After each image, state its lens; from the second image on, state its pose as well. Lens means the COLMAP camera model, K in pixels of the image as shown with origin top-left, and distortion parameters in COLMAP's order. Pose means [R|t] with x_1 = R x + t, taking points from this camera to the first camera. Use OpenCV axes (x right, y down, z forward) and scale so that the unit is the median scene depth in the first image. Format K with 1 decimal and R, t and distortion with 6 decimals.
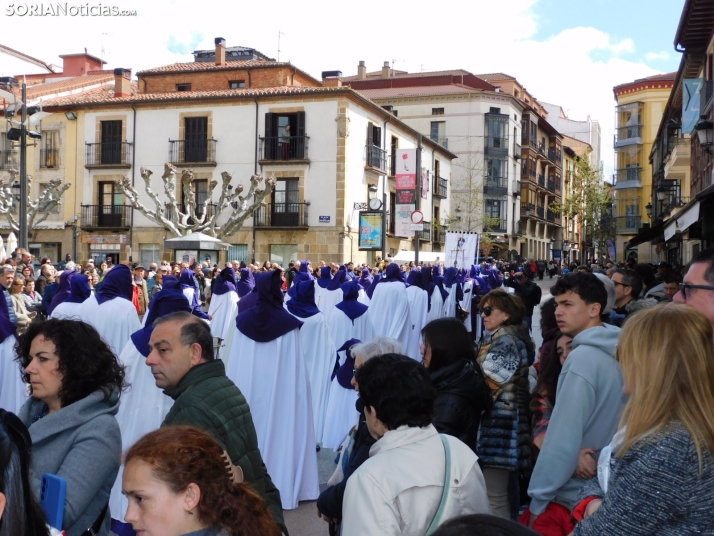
lens RADIAL K [[983.8, 0, 358.5], [0, 983.8, 252.7], [0, 0, 1]] dist [0.012546, -0.071228]
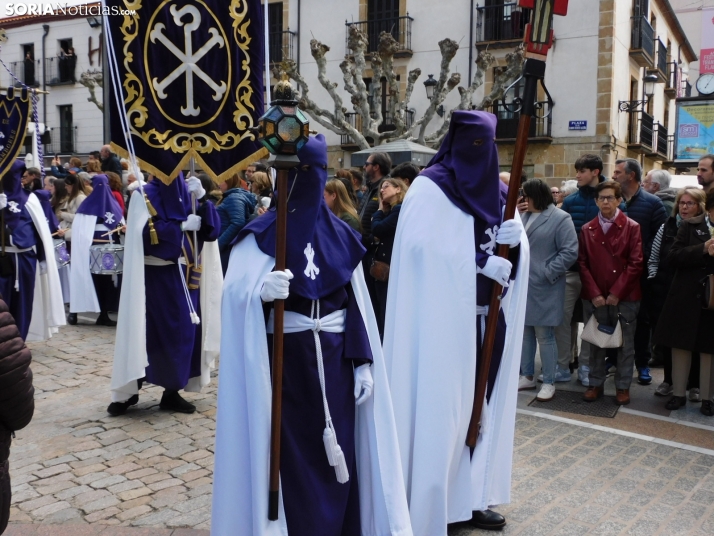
lens RADIAL K [[886.7, 0, 357.0], [0, 886.7, 268.0], [0, 0, 1]] dist [0.017068, 0.019546]
pose [[0.987693, 0.008755, -0.156159, -0.081434], [0.005111, 0.996092, 0.088178, 0.007897], [0.156321, -0.087891, 0.983788, 0.345186]]
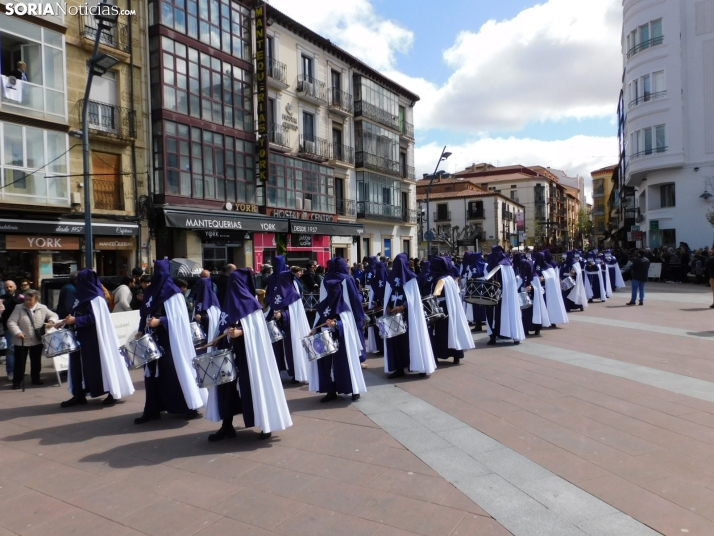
lens RADIAL K [[527.2, 0, 357.0], [0, 527.2, 268.0], [0, 0, 1]] dist [-0.002739, -0.001275]
pose [[0.984935, -0.042855, -0.167530, -0.160405], [0.048647, 0.998346, 0.030625, -0.007623], [0.165940, -0.038314, 0.985391, -0.607407]]
